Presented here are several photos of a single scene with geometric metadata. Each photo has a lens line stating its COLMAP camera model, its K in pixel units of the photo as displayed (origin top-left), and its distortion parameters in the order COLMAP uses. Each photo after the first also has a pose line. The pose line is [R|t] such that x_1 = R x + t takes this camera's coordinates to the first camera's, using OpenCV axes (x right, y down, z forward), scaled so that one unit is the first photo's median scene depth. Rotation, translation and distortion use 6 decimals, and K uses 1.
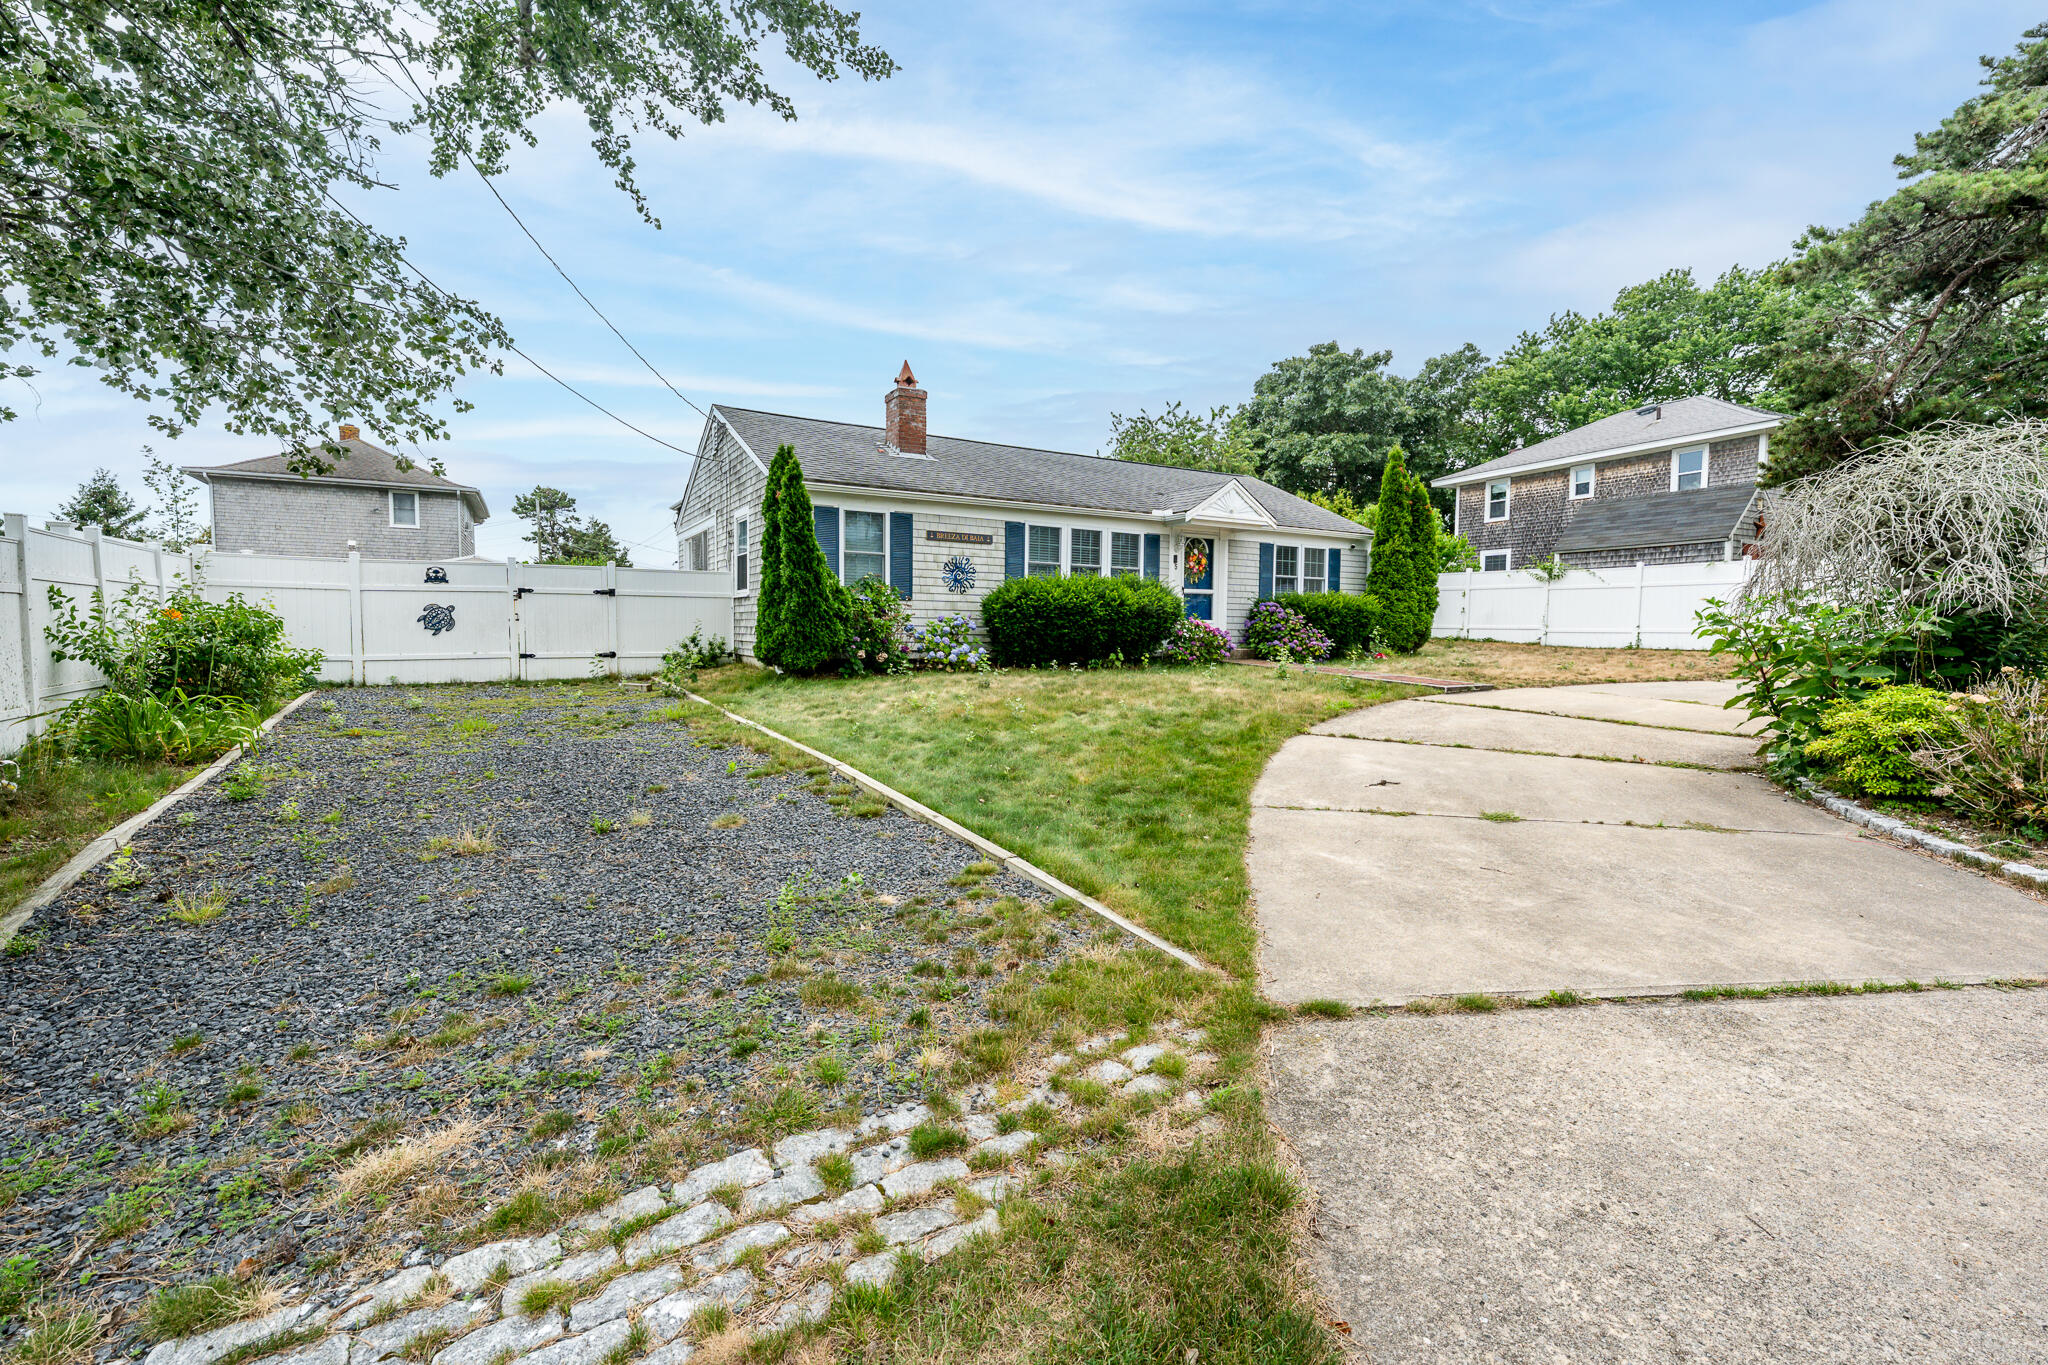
lens RADIAL K [[862.7, 0, 1024.0], [0, 862.7, 682.5], [0, 0, 1]] dist [-0.000113, 0.000022]
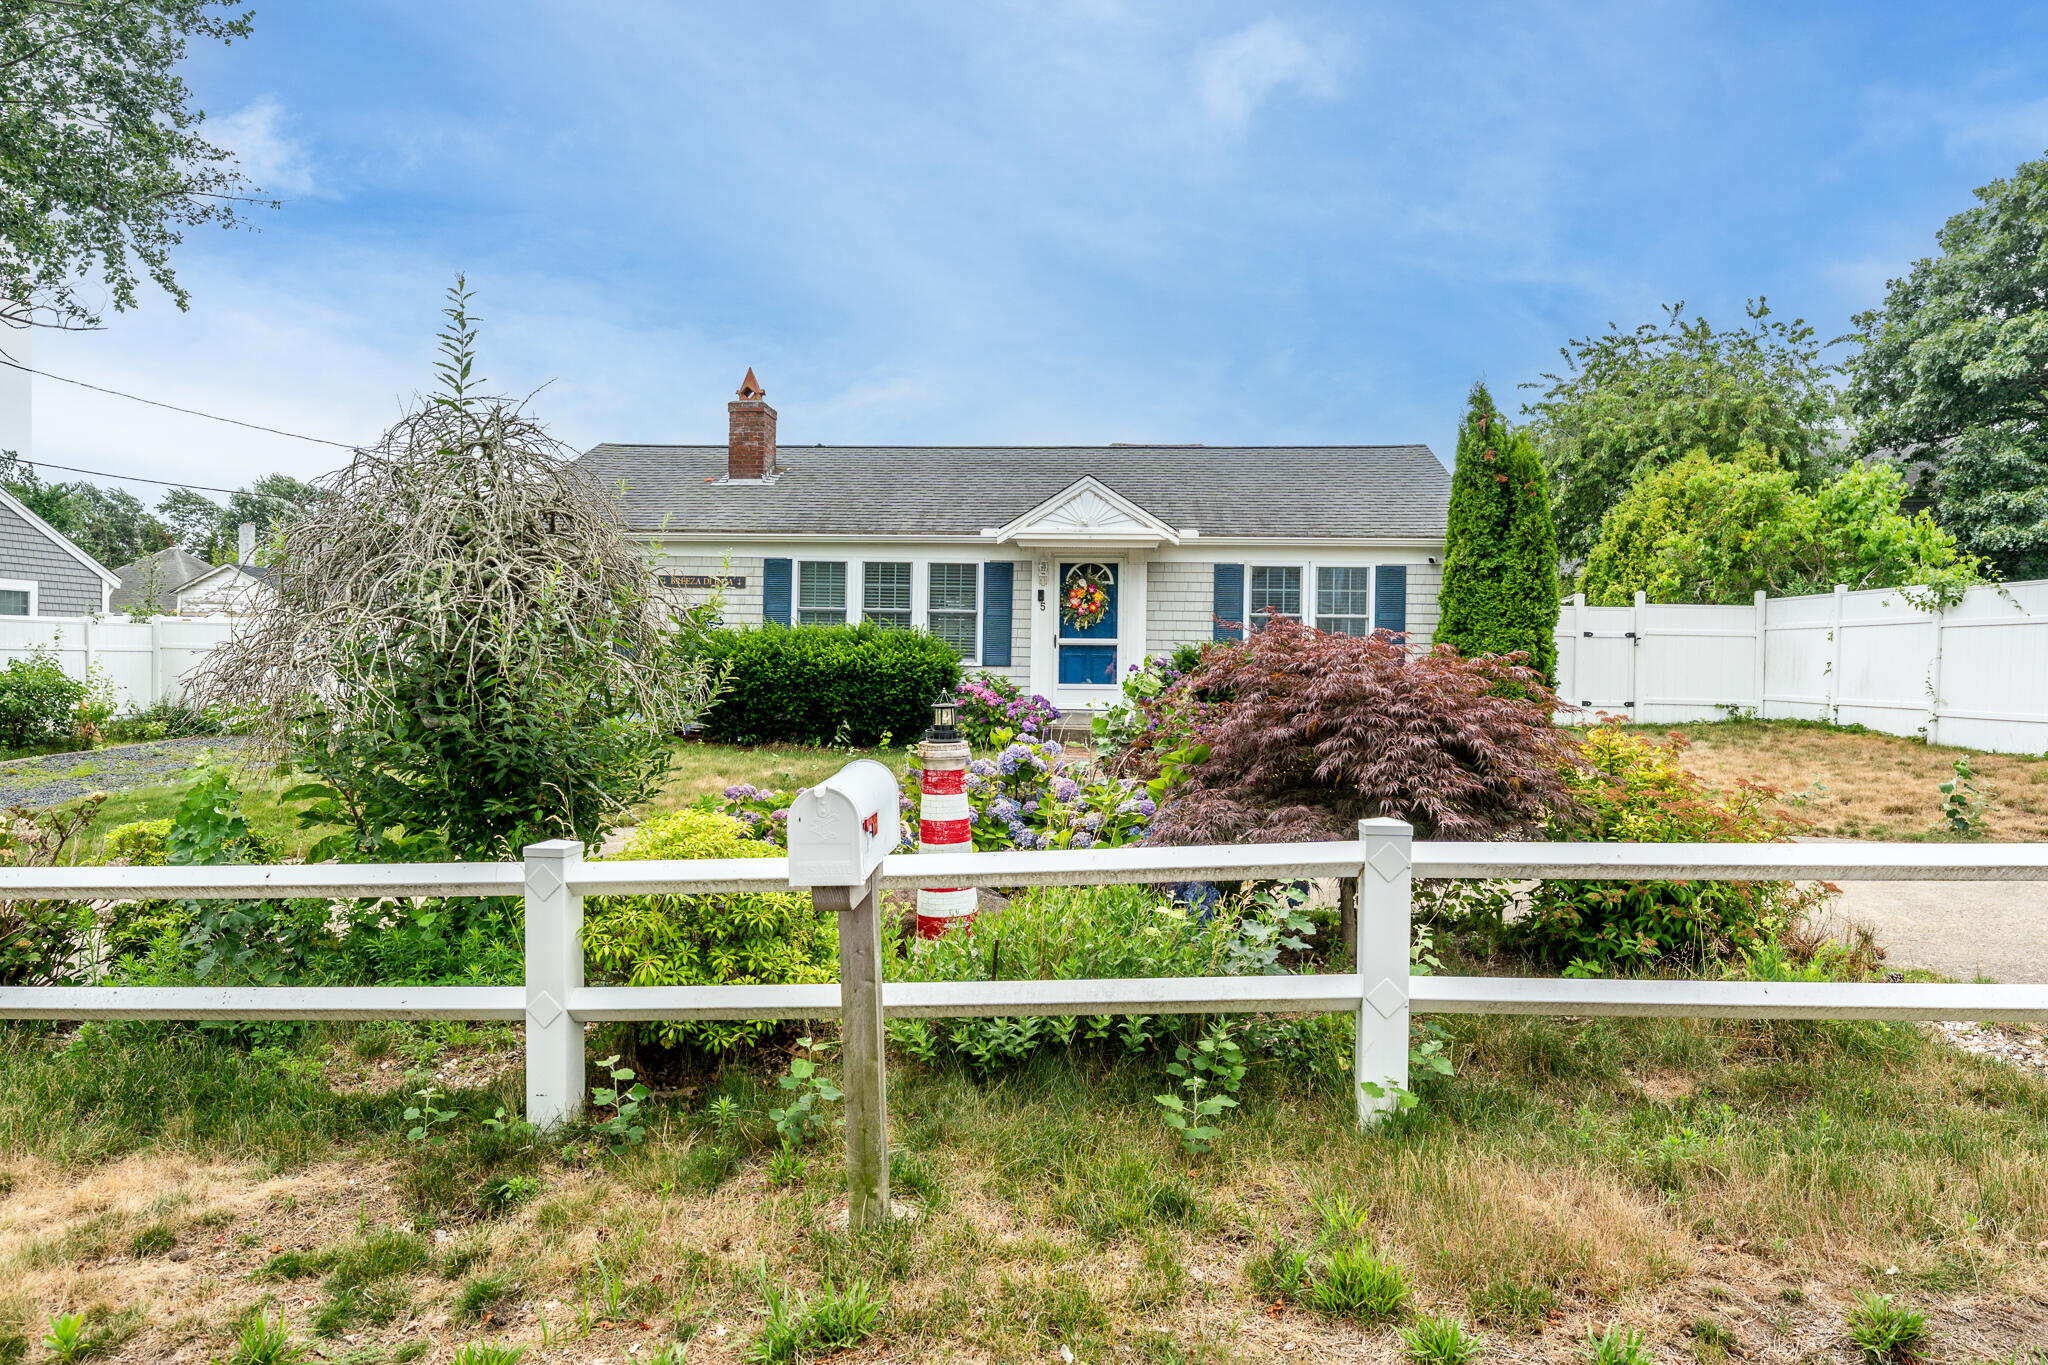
lens RADIAL K [[1276.1, 0, 1017.9], [0, 1276.1, 676.4], [0, 0, 1]] dist [-0.002299, -0.000382]
pose [[0.813702, 0.008537, -0.581219, 0.733101], [-0.046695, 0.997621, -0.050720, -0.025514], [0.579403, 0.068411, 0.812165, 0.161256]]
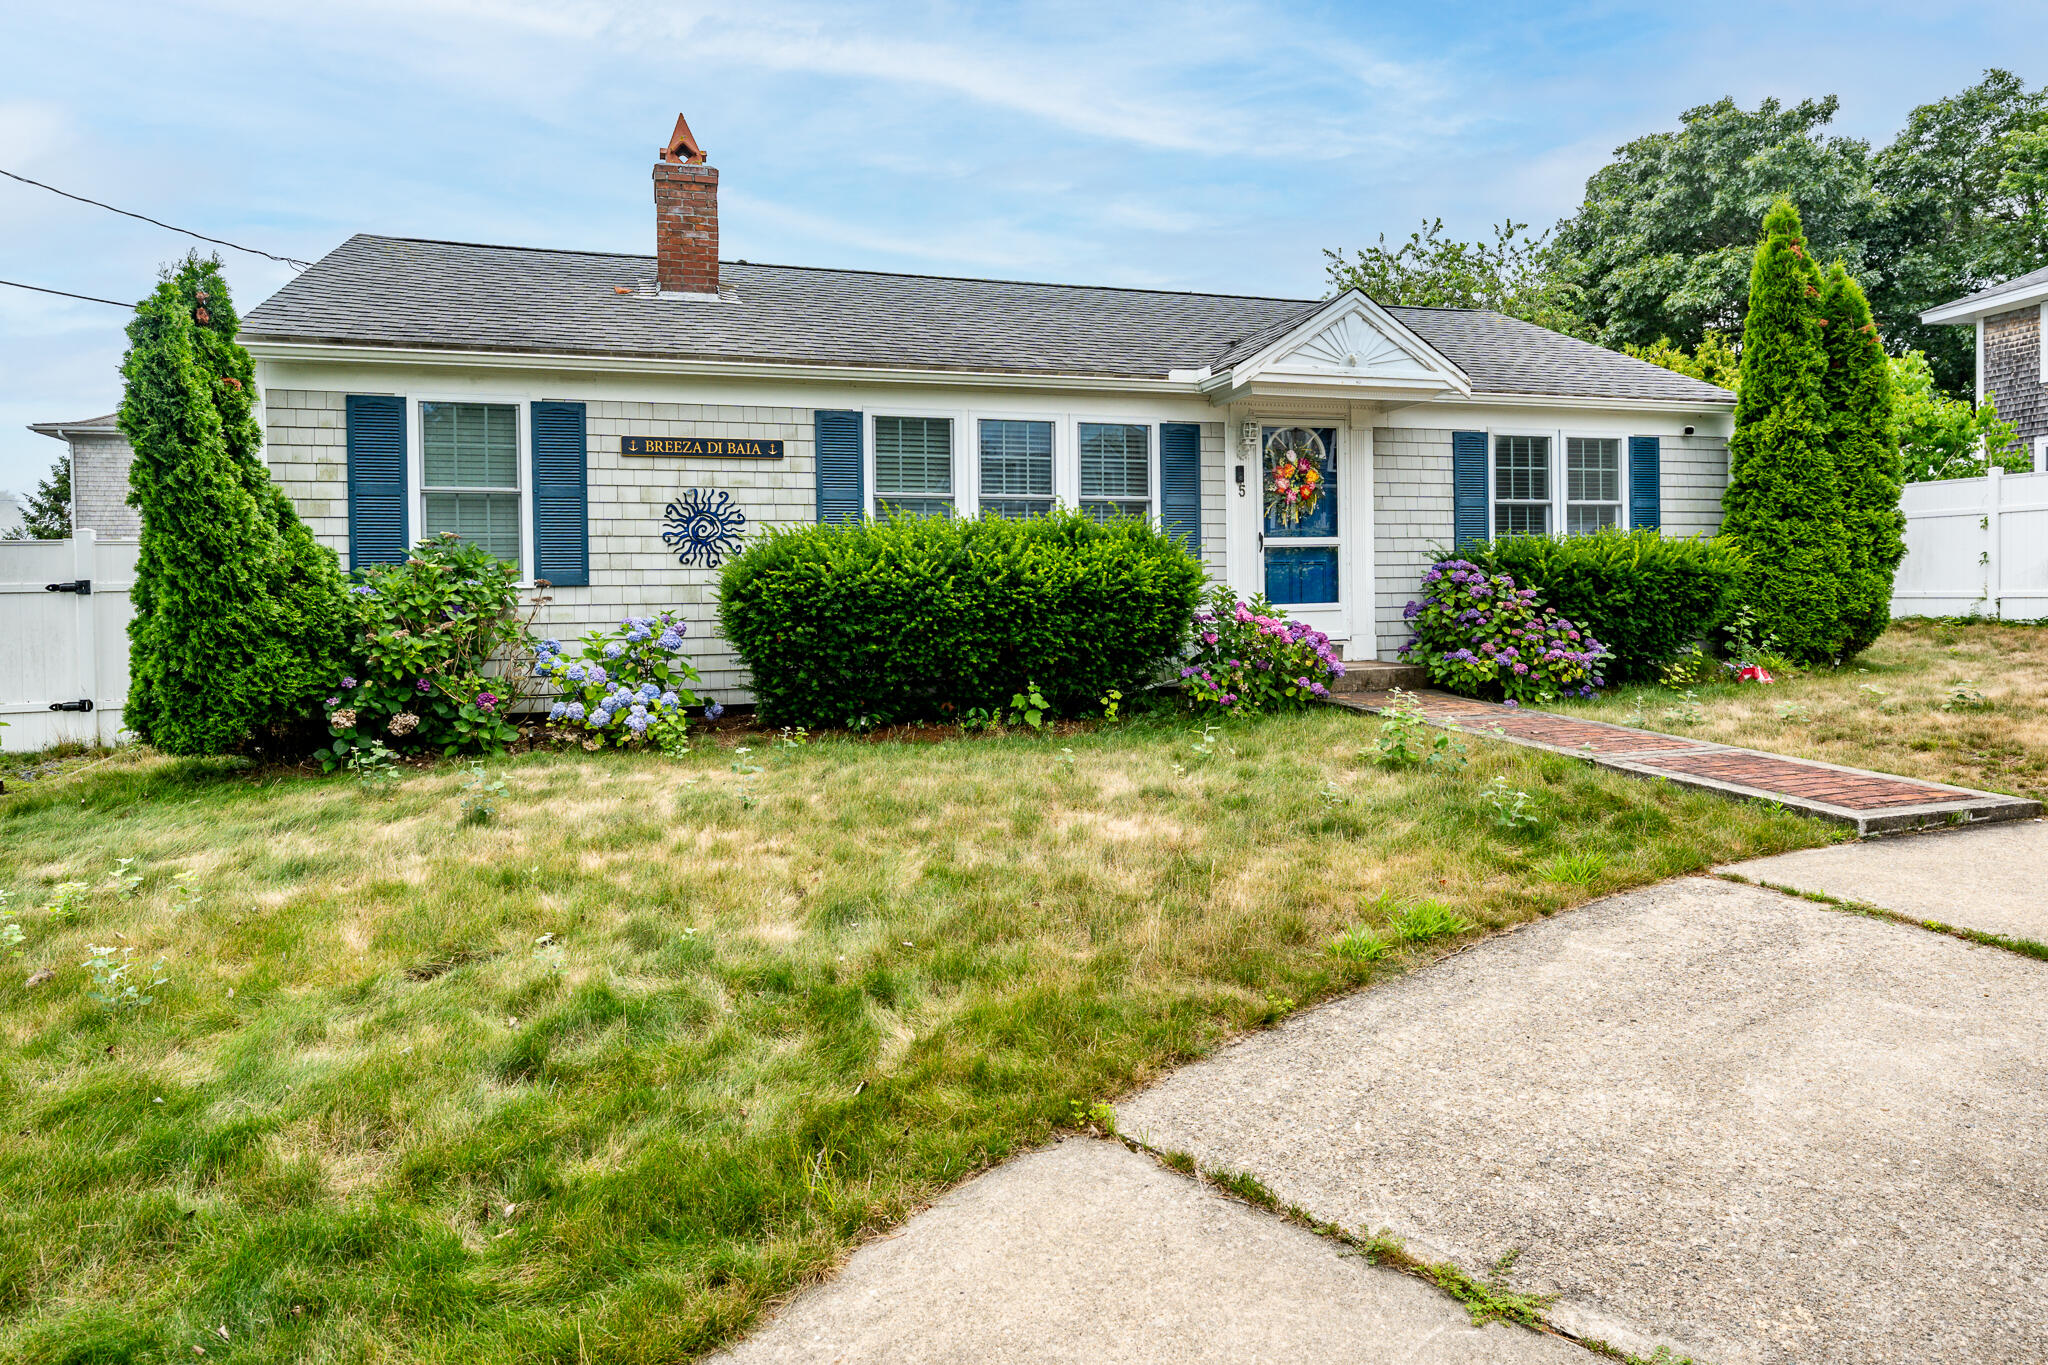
lens RADIAL K [[1194.0, 0, 1026.2], [0, 1194.0, 619.8], [0, 0, 1]] dist [0.003743, -0.001271]
pose [[0.973912, -0.022080, -0.225848, 0.201202], [0.011903, 0.998855, -0.046326, -0.035859], [0.226613, 0.042430, 0.973060, 0.344052]]
